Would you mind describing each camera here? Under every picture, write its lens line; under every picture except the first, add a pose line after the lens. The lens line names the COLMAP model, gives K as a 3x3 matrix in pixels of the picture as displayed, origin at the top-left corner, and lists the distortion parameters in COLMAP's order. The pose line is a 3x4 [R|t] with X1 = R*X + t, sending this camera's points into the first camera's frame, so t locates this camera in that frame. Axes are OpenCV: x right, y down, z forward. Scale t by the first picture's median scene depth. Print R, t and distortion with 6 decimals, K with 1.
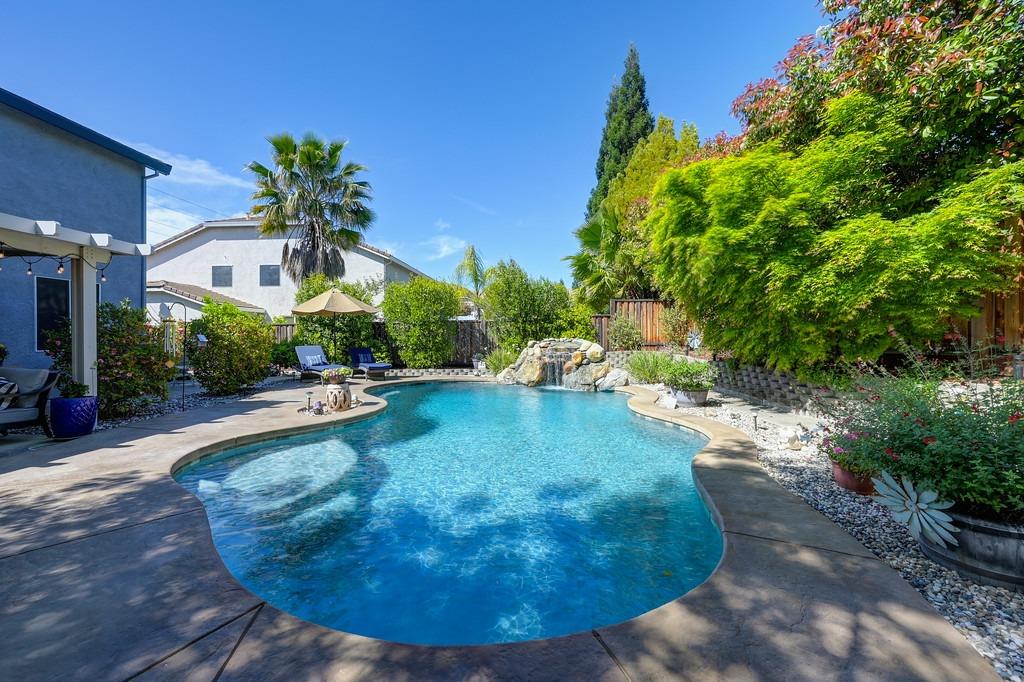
lens RADIAL K [[410.5, 0, 517.1], [0, 410.5, 336.7], [0, 0, 1]] dist [0.000443, 0.000223]
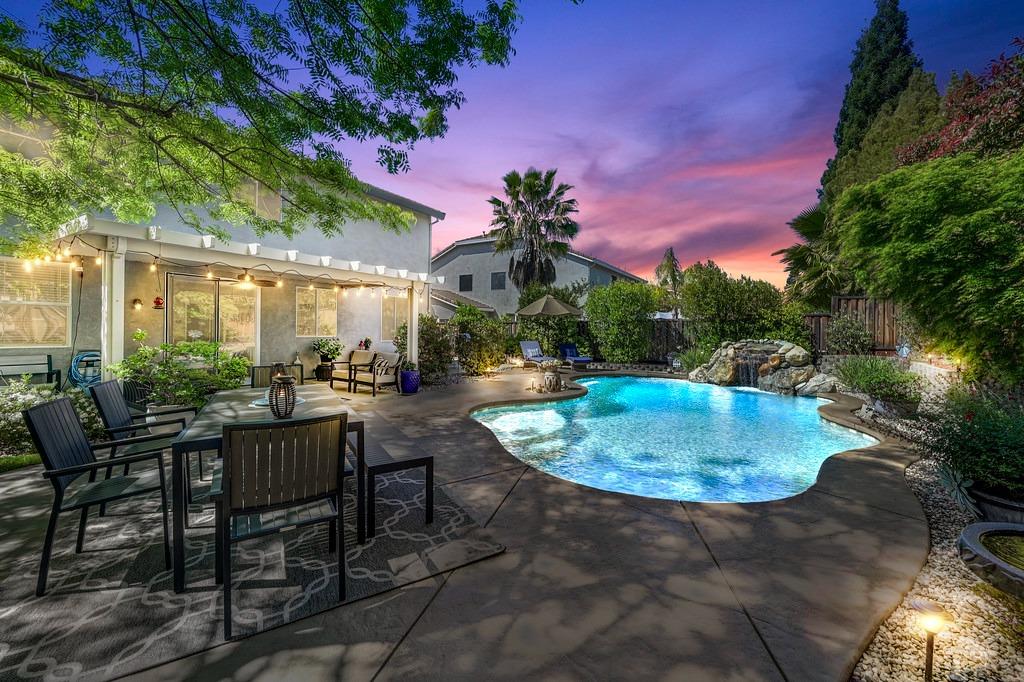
lens RADIAL K [[410.5, 0, 517.1], [0, 410.5, 336.7], [0, 0, 1]] dist [0.000443, 0.000223]
pose [[0.885005, 0.019606, -0.465168, 0.041689], [-0.012602, 0.999756, 0.018162, -0.011861], [0.465411, -0.010211, 0.885036, -0.119538]]
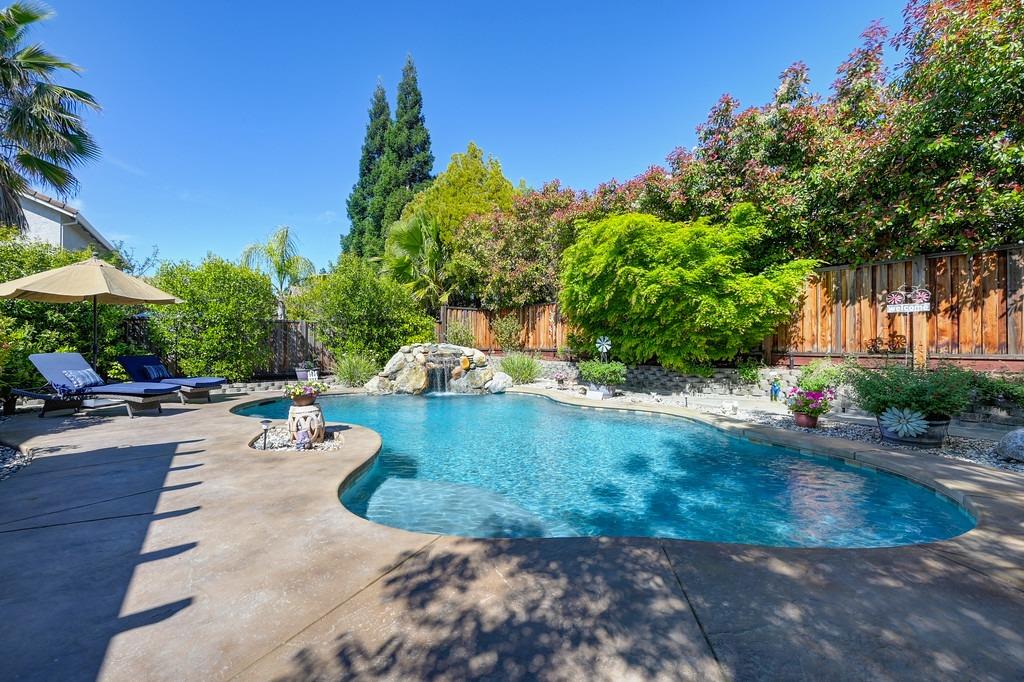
lens RADIAL K [[408.1, 0, 513.9], [0, 408.1, 339.9], [0, 0, 1]] dist [-0.001299, -0.000043]
pose [[0.756715, 0.012362, 0.653629, -0.317743], [-0.009011, 0.999923, -0.008478, 0.001327], [-0.653683, 0.000526, 0.756768, 0.110130]]
